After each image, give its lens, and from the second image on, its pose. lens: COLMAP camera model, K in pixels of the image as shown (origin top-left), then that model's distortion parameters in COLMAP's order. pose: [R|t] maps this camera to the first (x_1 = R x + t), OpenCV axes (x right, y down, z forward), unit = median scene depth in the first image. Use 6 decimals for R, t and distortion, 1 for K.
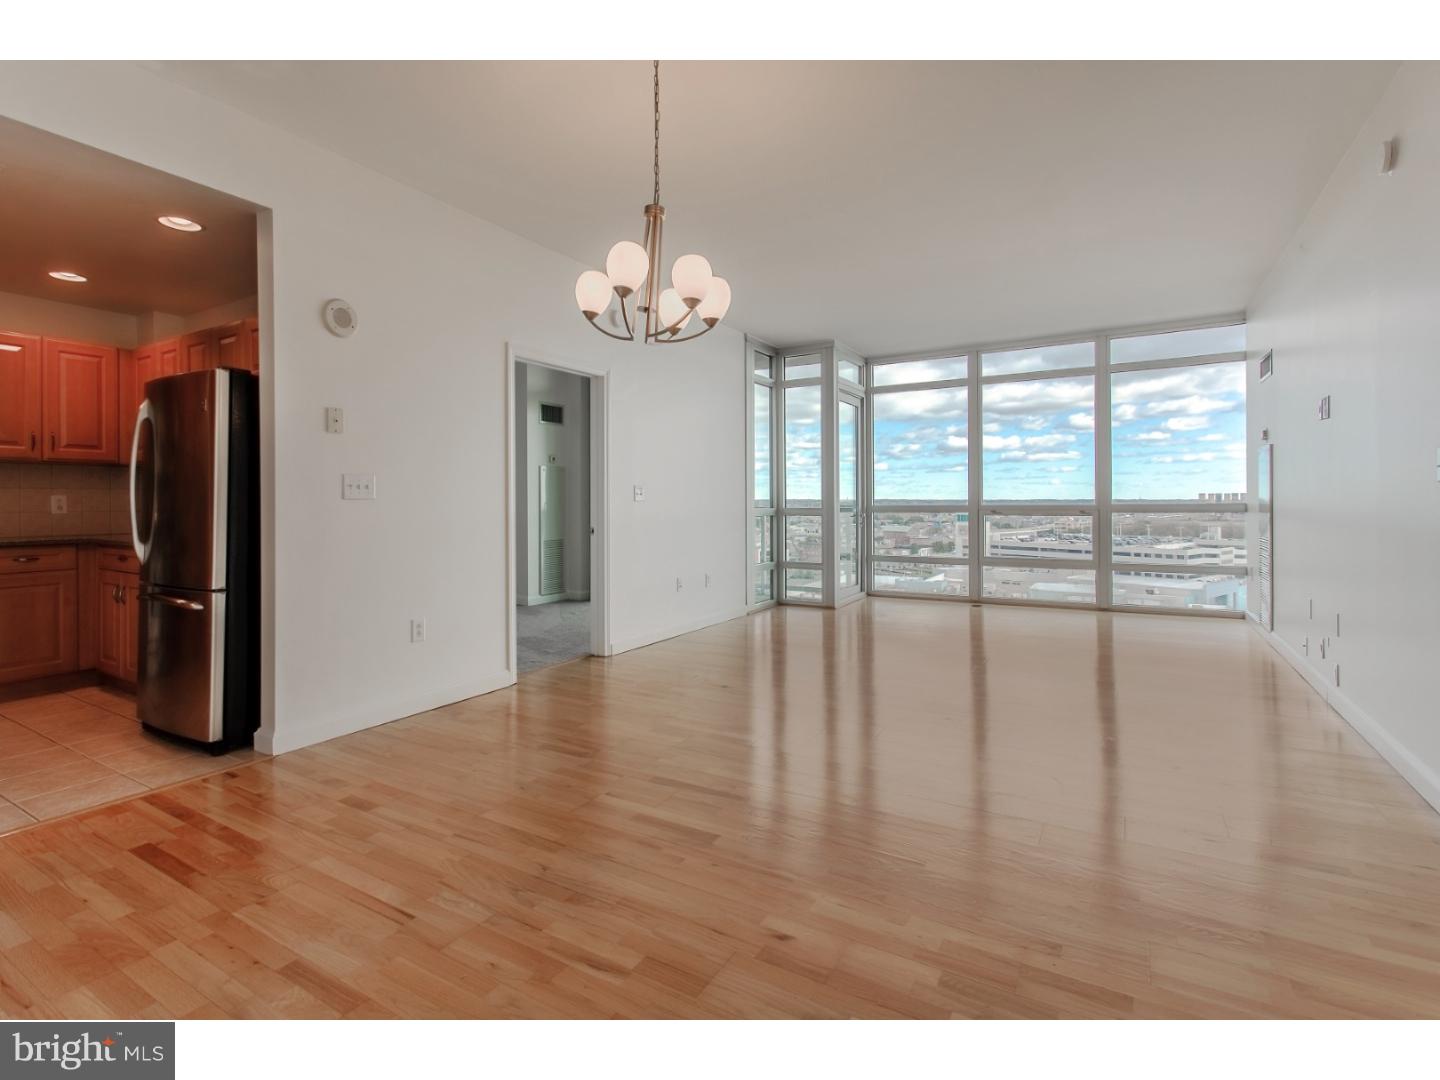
lens RADIAL K [[664.0, 0, 717.9], [0, 664.0, 504.6], [0, 0, 1]] dist [0.004048, 0.000690]
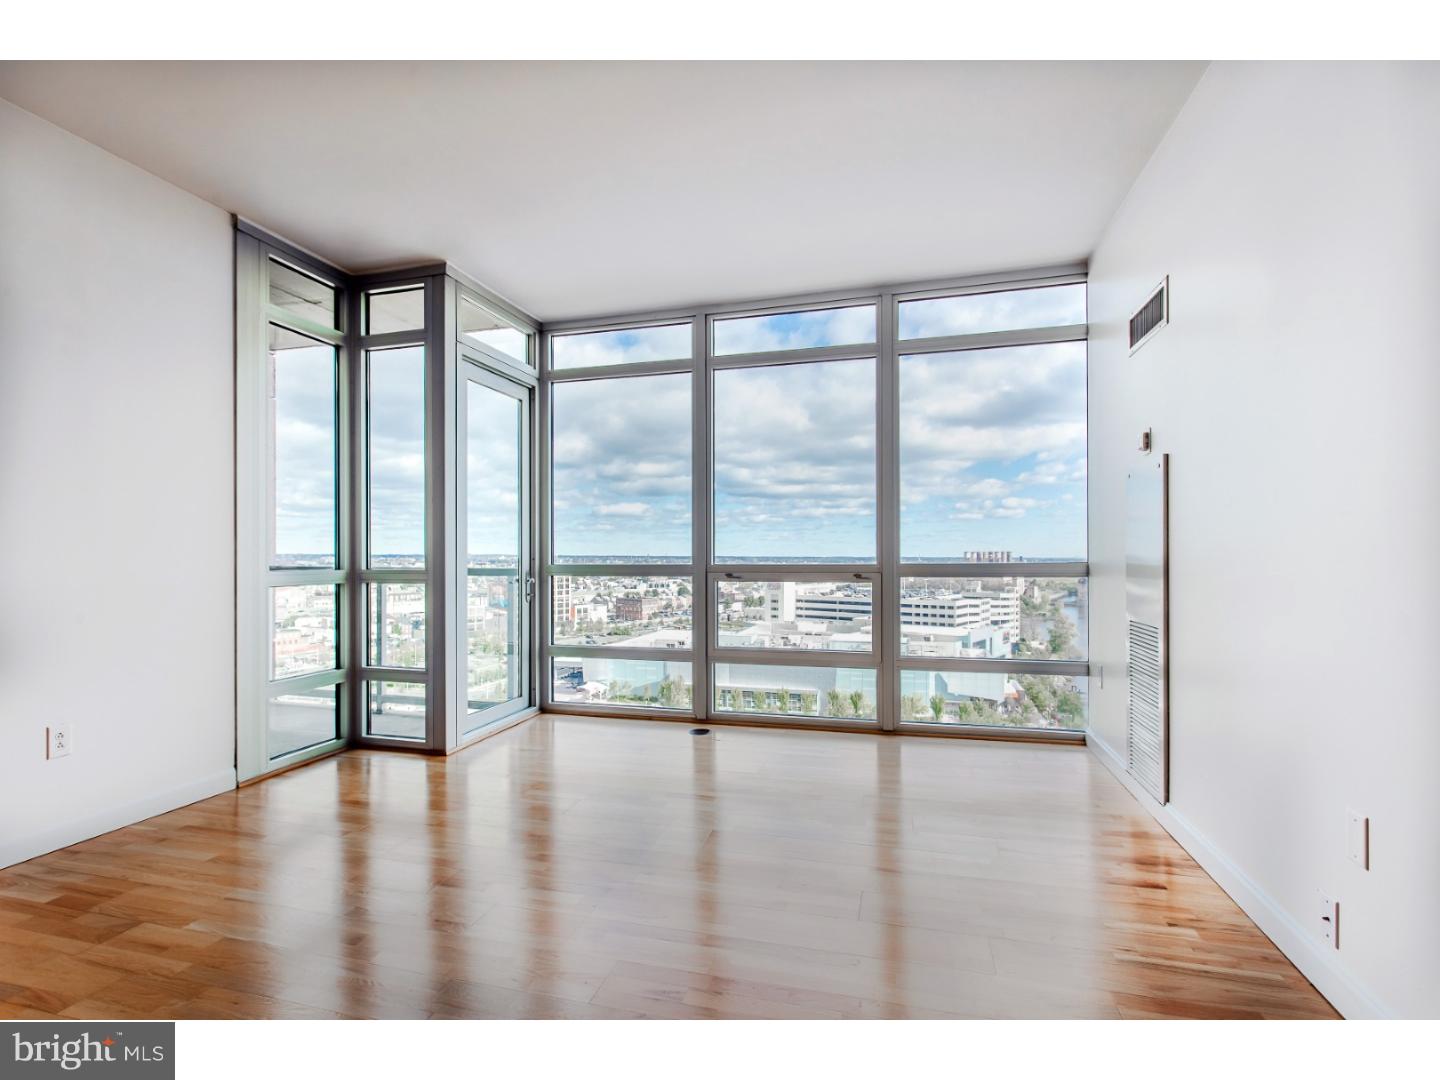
lens RADIAL K [[662.5, 0, 709.9], [0, 662.5, 561.7], [0, 0, 1]] dist [0.001015, 0.000161]
pose [[0.966522, 0.002120, 0.256573, 0.239392], [-0.002472, 0.999996, 0.001049, -0.002551], [-0.256570, -0.001648, 0.966524, 0.408579]]
